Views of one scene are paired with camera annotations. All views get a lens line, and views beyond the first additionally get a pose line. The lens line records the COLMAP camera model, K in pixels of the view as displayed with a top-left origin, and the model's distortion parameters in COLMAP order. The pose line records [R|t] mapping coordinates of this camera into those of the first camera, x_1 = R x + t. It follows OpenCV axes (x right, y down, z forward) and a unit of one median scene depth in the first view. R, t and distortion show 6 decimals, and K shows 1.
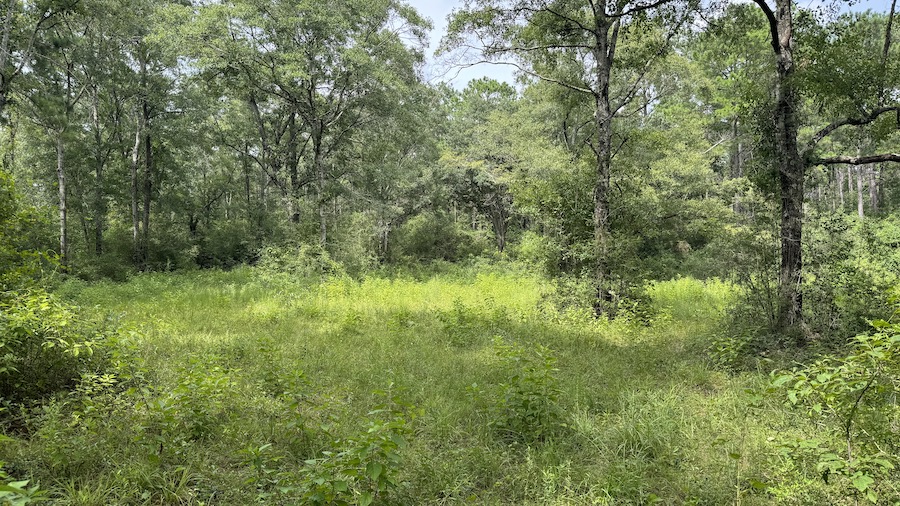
lens RADIAL K [[636.1, 0, 450.0], [0, 636.1, 253.0], [0, 0, 1]] dist [0.058869, -0.070441]
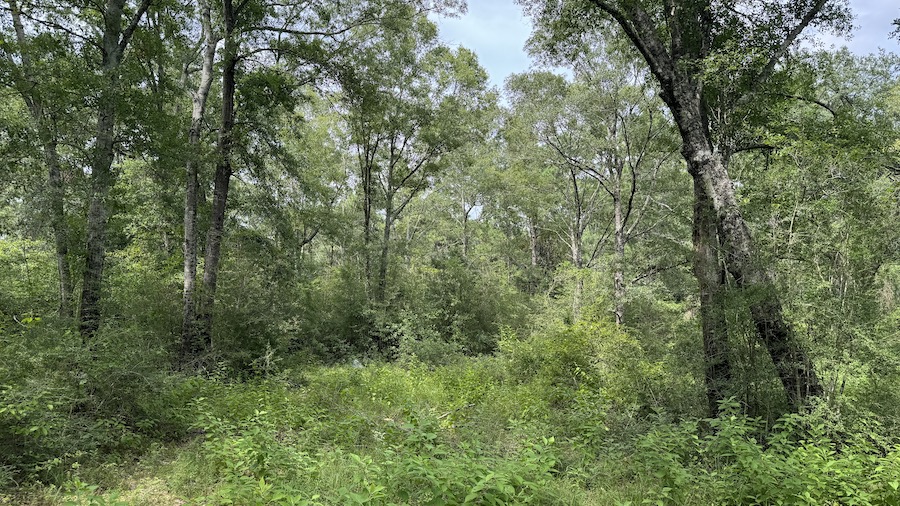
lens RADIAL K [[636.1, 0, 450.0], [0, 636.1, 253.0], [0, 0, 1]] dist [0.058869, -0.070441]
pose [[0.999710, 0.007147, -0.022976, -0.291881], [-0.009984, 0.992000, -0.125842, 0.001622], [0.021892, 0.126035, 0.991784, 0.553205]]
